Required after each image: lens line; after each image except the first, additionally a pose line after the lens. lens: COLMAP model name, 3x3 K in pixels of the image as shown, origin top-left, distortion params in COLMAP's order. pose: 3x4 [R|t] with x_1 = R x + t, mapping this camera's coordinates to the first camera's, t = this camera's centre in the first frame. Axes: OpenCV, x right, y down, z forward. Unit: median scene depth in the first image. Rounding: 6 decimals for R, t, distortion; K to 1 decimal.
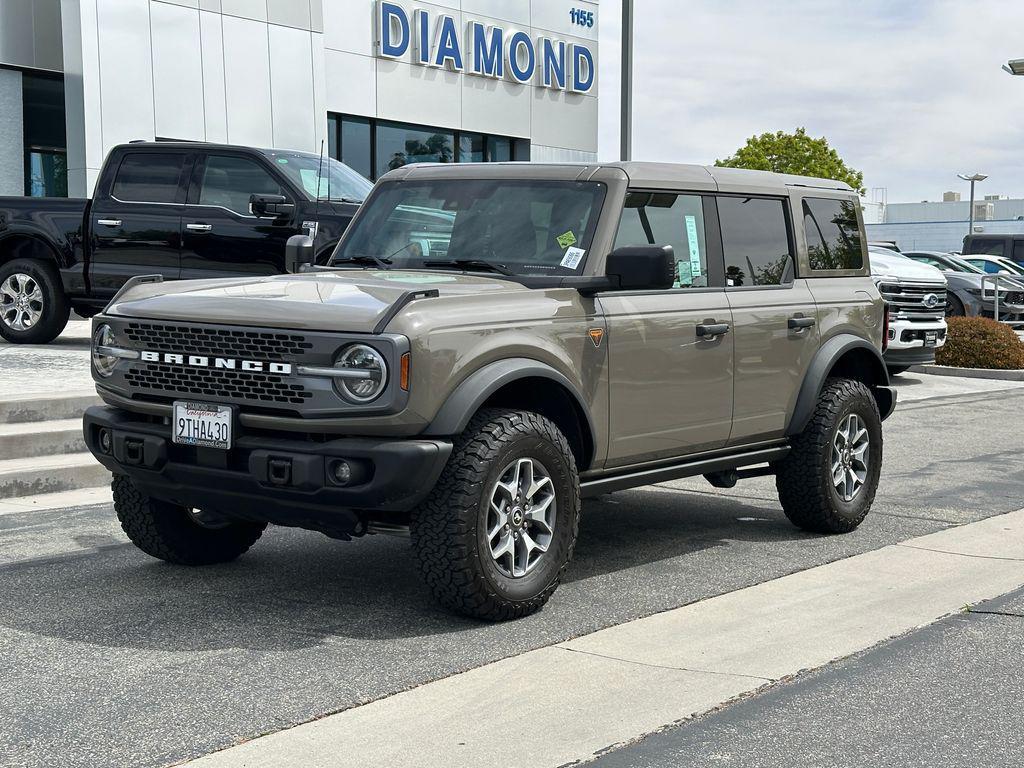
lens RADIAL K [[1690.0, 0, 512.0], [0, 1690.0, 384.0], [0, 0, 1]] dist [0.036932, 0.029425]
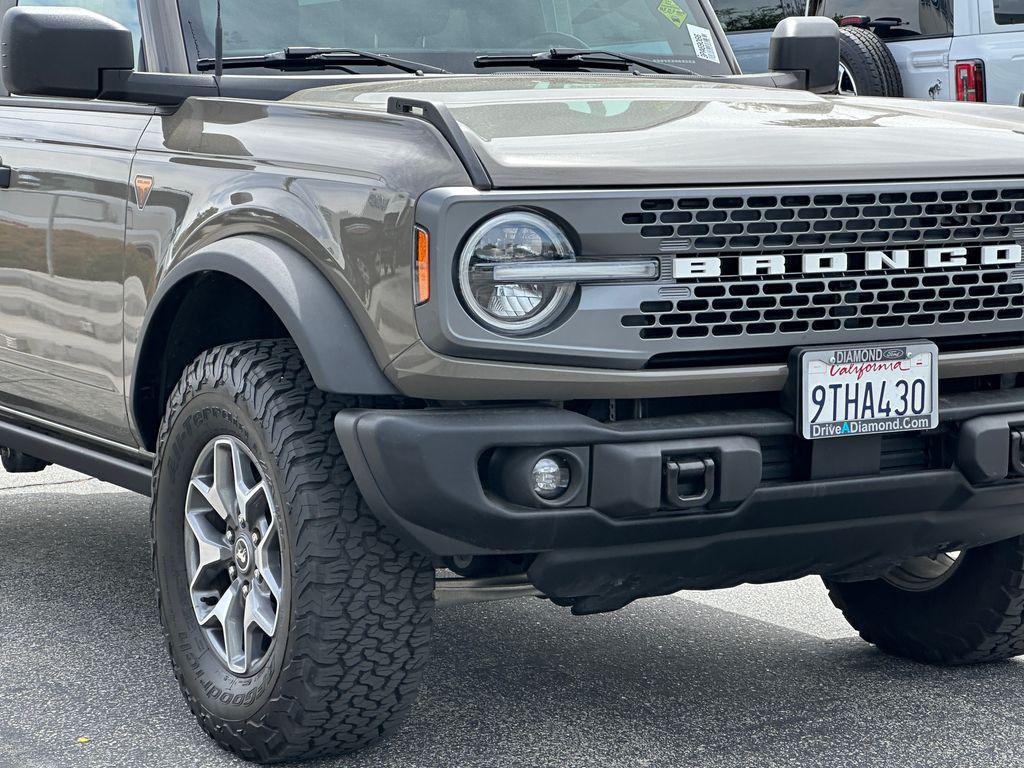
lens RADIAL K [[2595.8, 0, 512.0], [0, 2595.8, 384.0], [0, 0, 1]] dist [-0.391489, 9.692206]
pose [[0.416924, -0.131309, 0.899407, -0.902104], [0.089812, 0.990619, 0.102993, -0.064164], [-0.904493, 0.037838, 0.424806, 0.783361]]
